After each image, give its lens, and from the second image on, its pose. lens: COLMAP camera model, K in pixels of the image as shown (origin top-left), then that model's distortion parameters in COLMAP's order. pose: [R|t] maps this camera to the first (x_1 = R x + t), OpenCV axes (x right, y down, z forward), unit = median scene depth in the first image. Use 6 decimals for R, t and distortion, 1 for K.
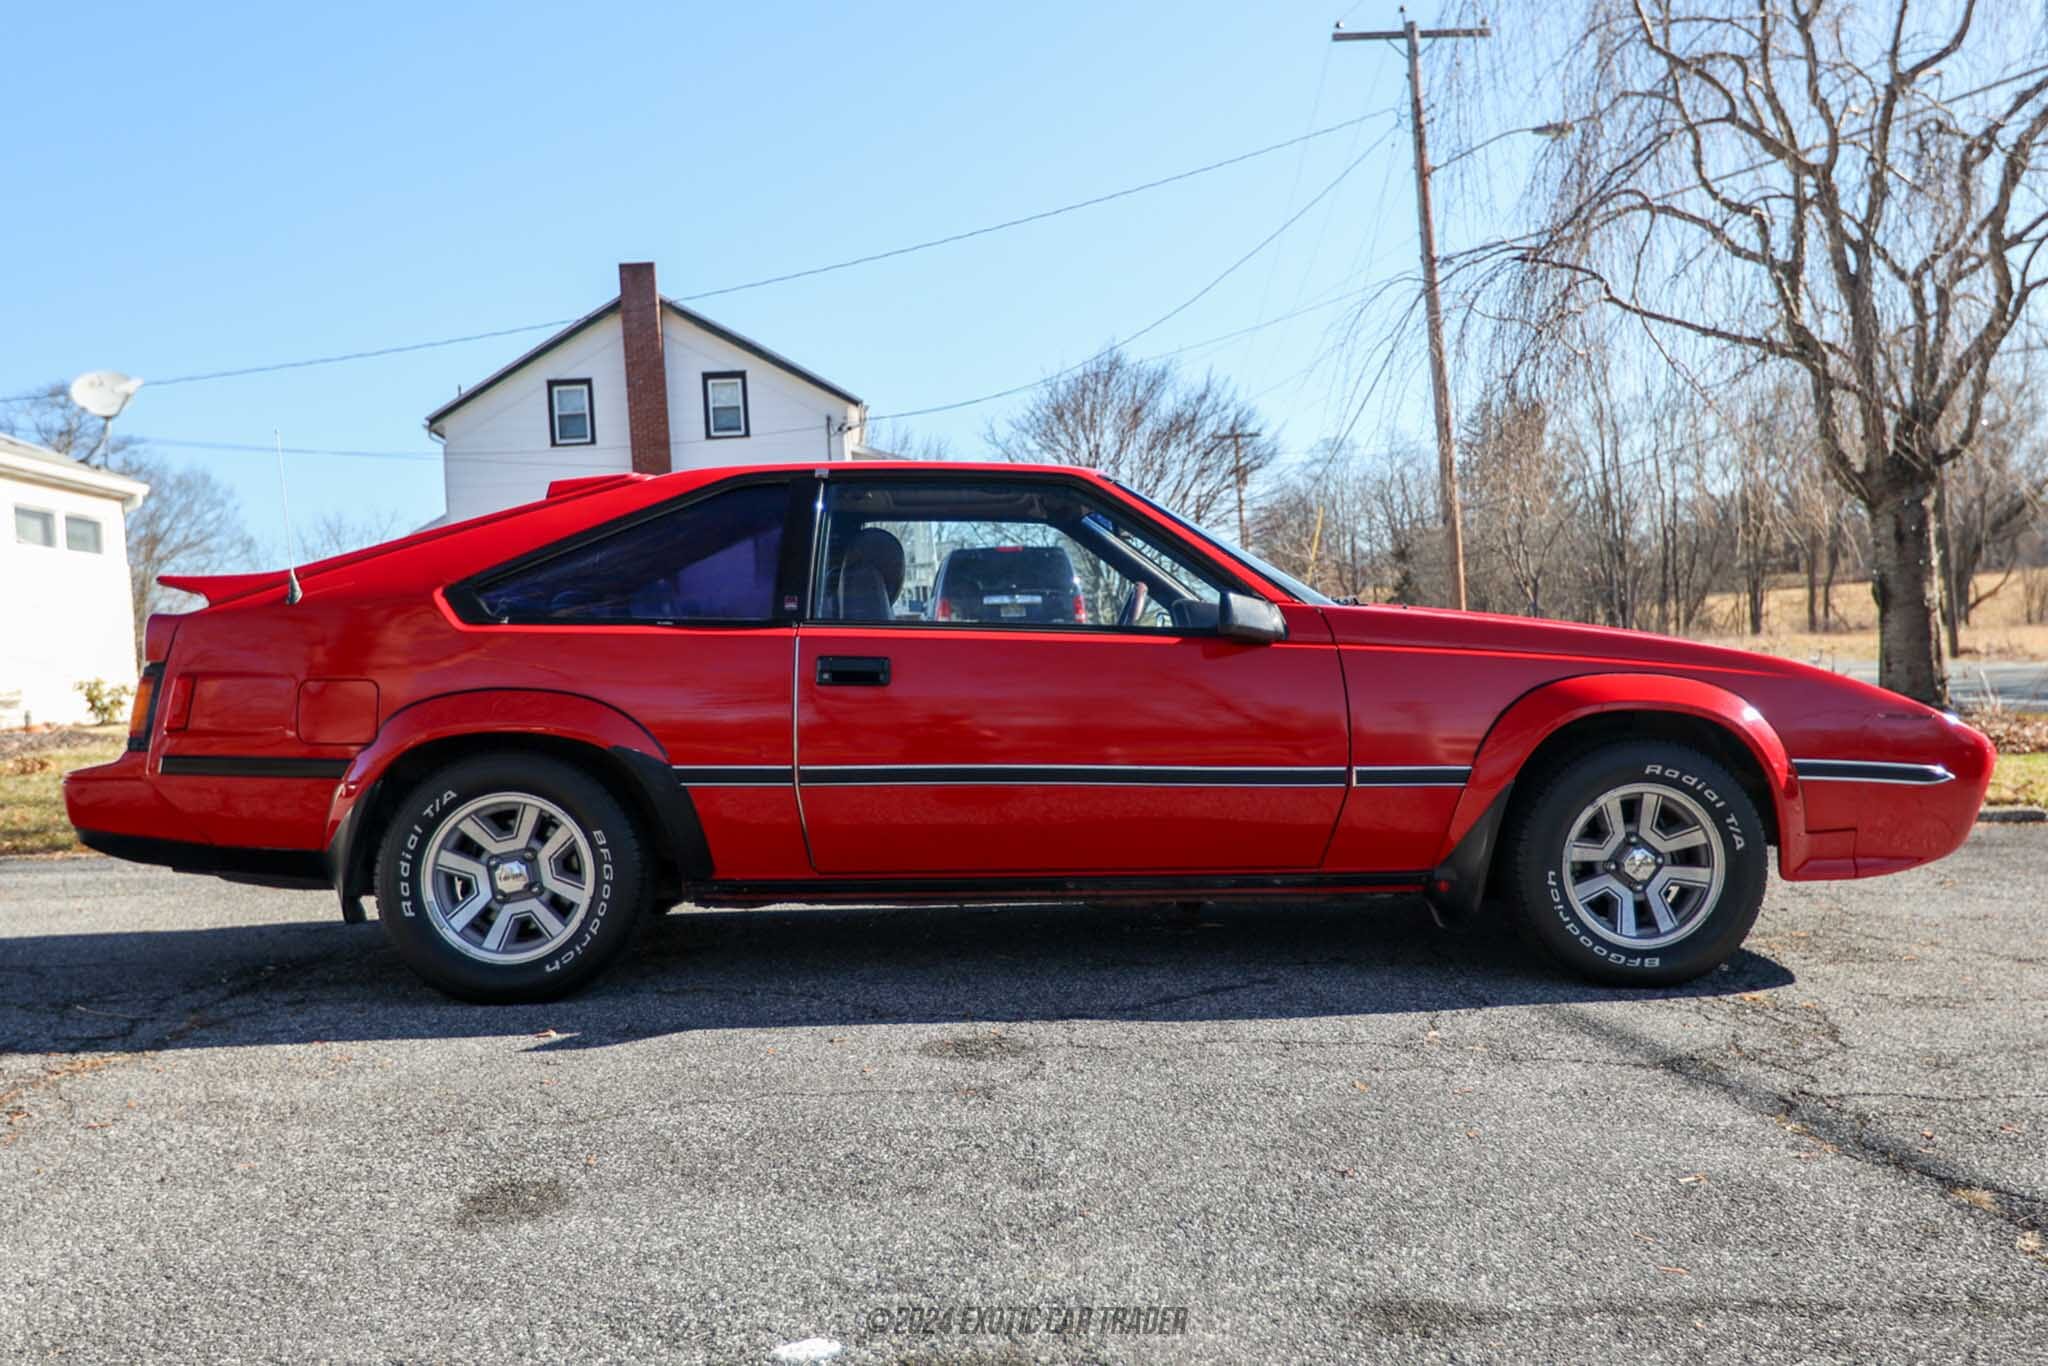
lens RADIAL K [[1662.1, 0, 1024.0], [0, 1662.1, 683.0], [0, 0, 1]] dist [-0.001280, -0.009174]
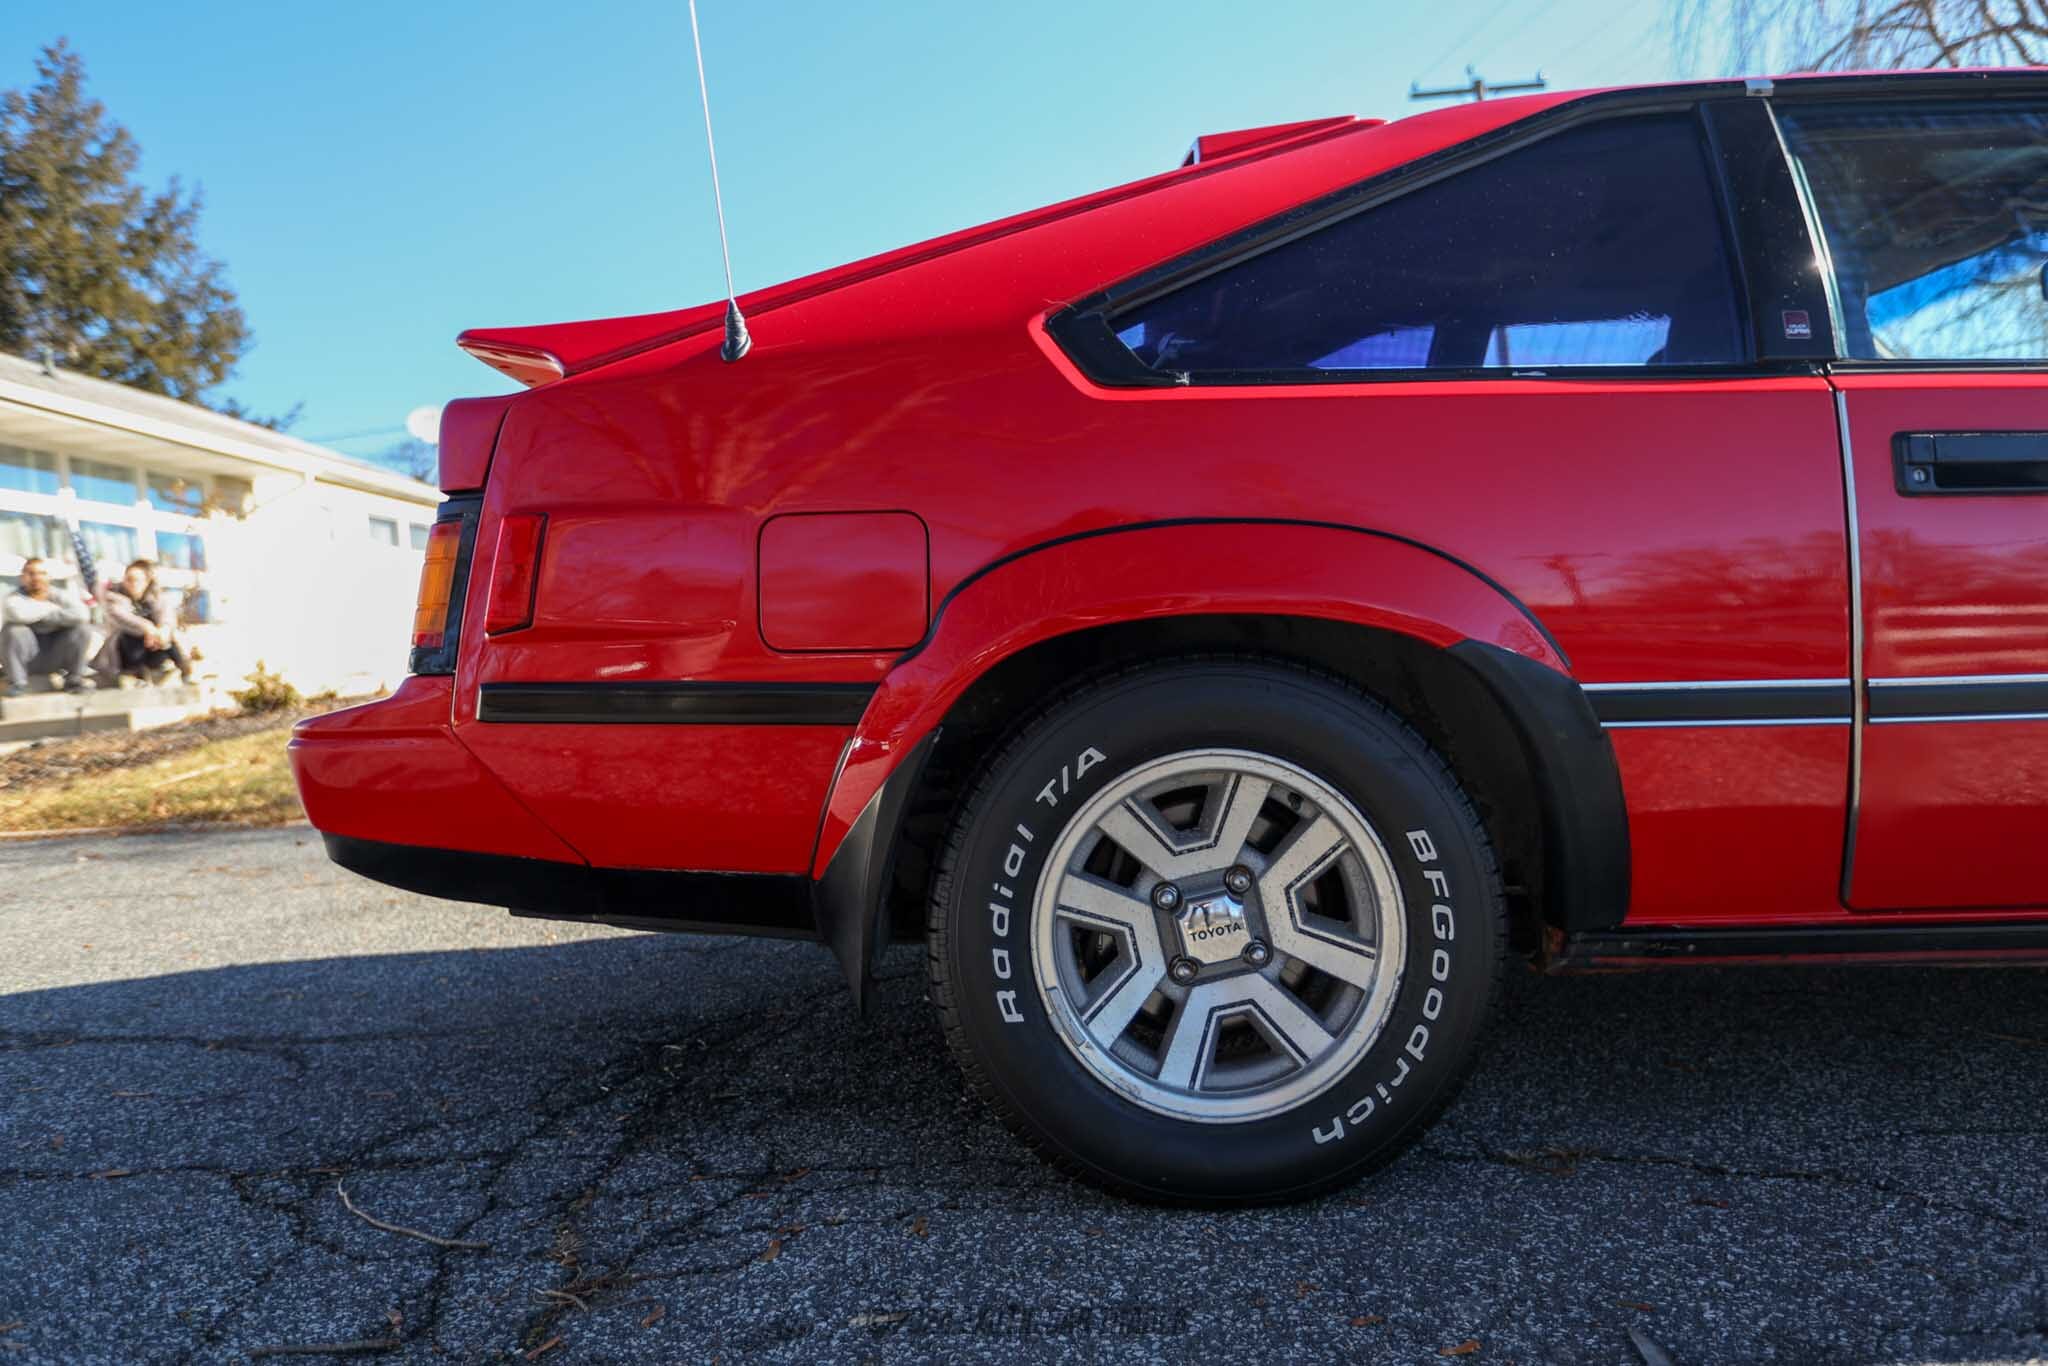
lens RADIAL K [[1302.5, 0, 1024.0], [0, 1302.5, 683.0], [0, 0, 1]] dist [0.001037, -0.001687]
pose [[0.995737, -0.021509, -0.089695, -0.326410], [0.023899, 0.999385, 0.025667, 0.036930], [0.089087, -0.027701, 0.995639, 0.632969]]
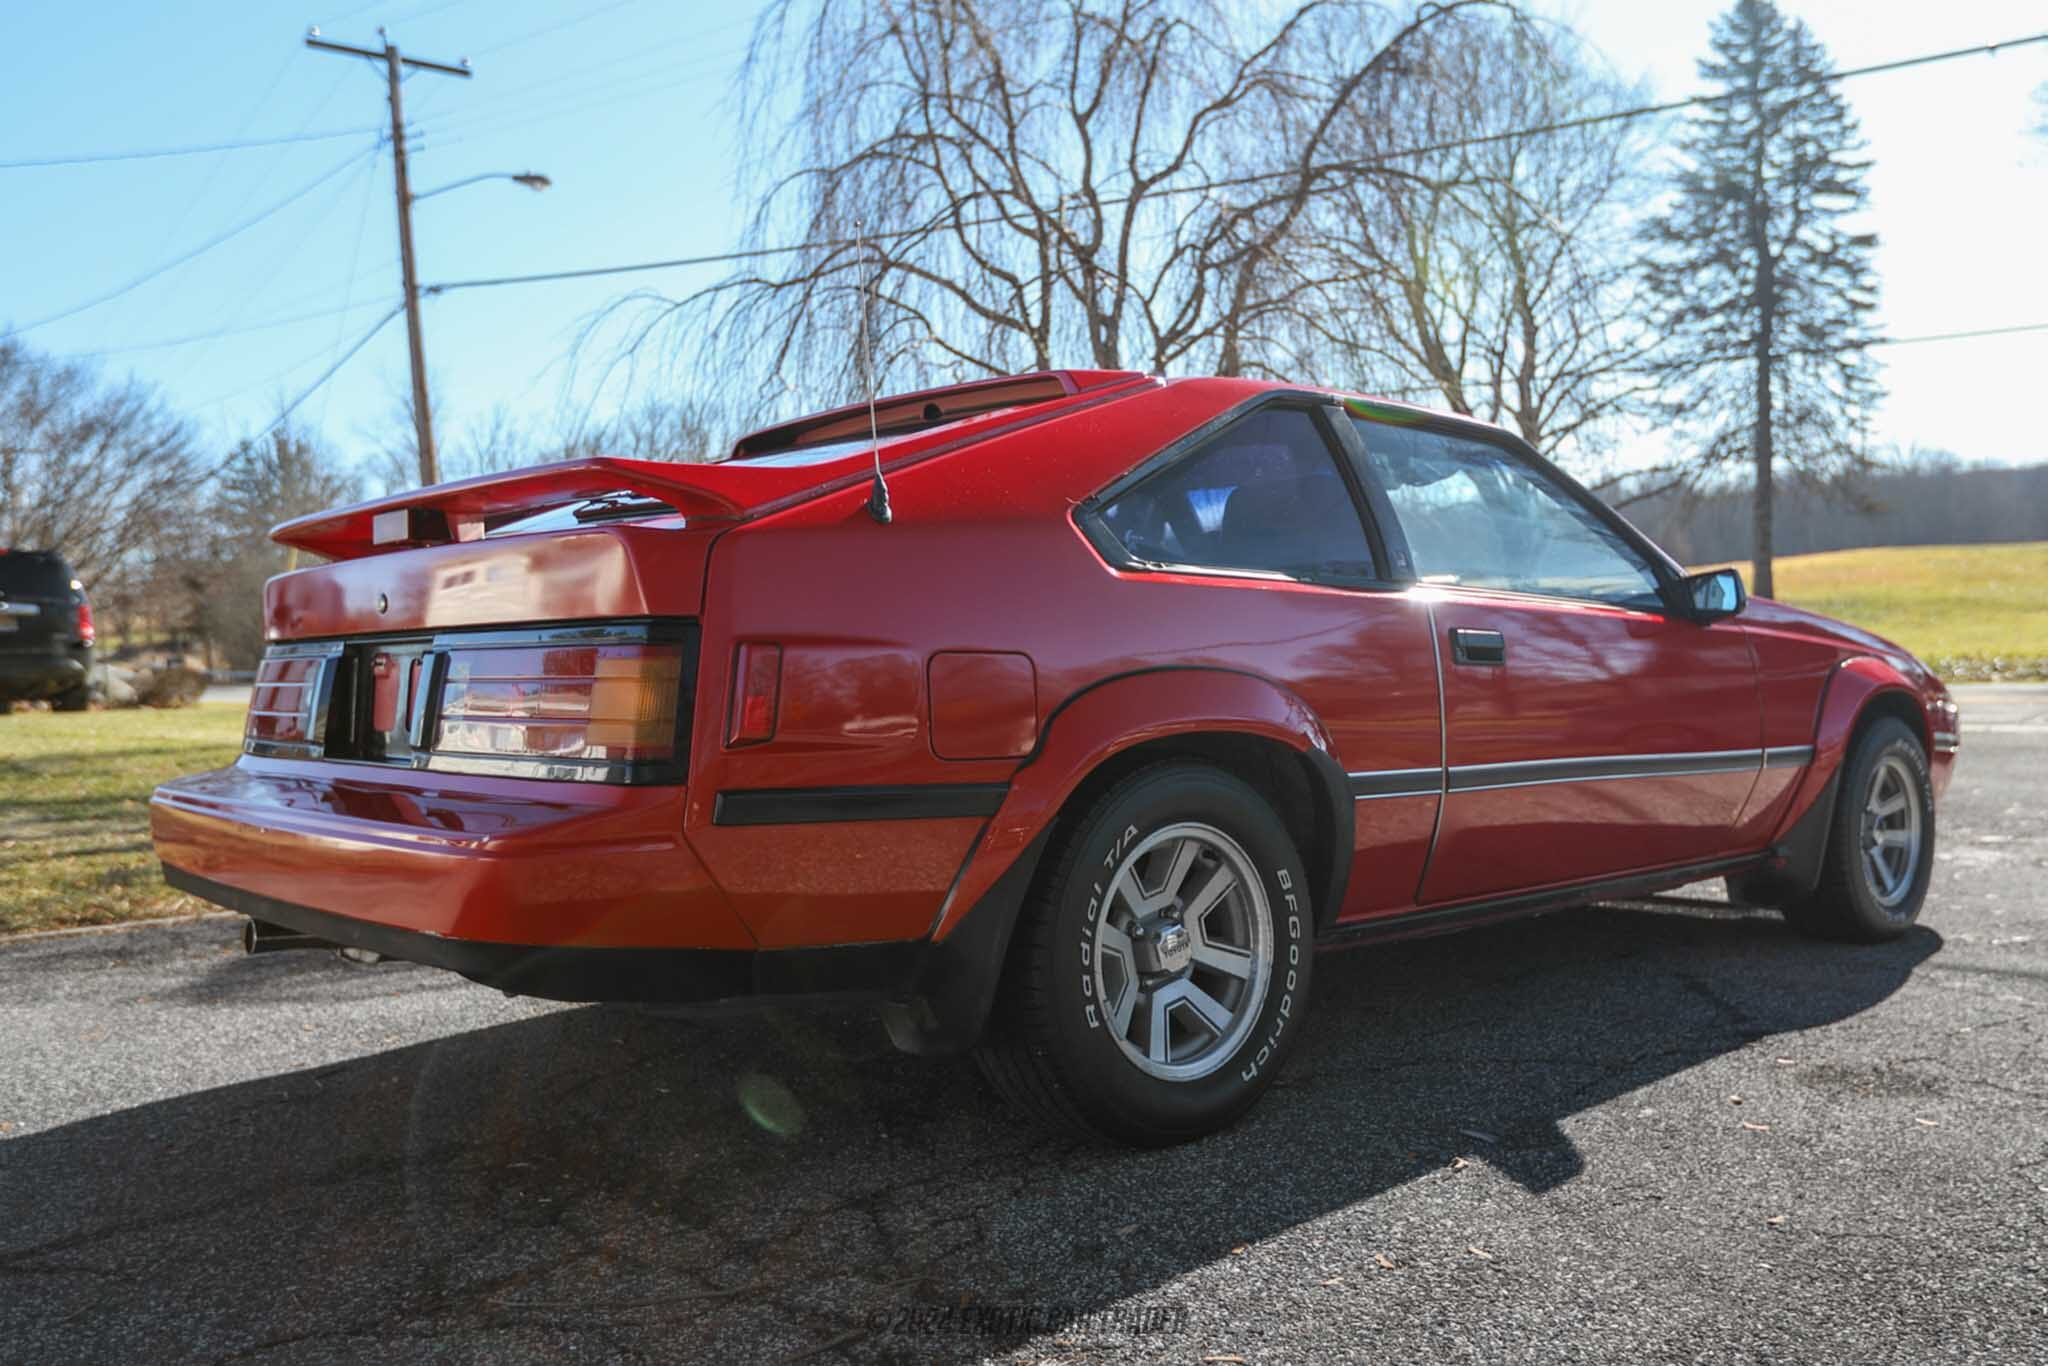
lens RADIAL K [[1573.5, 0, 1024.0], [0, 1573.5, 683.0], [0, 0, 1]] dist [0.000331, 0.000284]
pose [[0.797219, -0.004849, 0.603671, -0.737313], [0.014934, 0.999820, -0.011691, 0.015796], [-0.603506, 0.018335, 0.797148, 0.527055]]
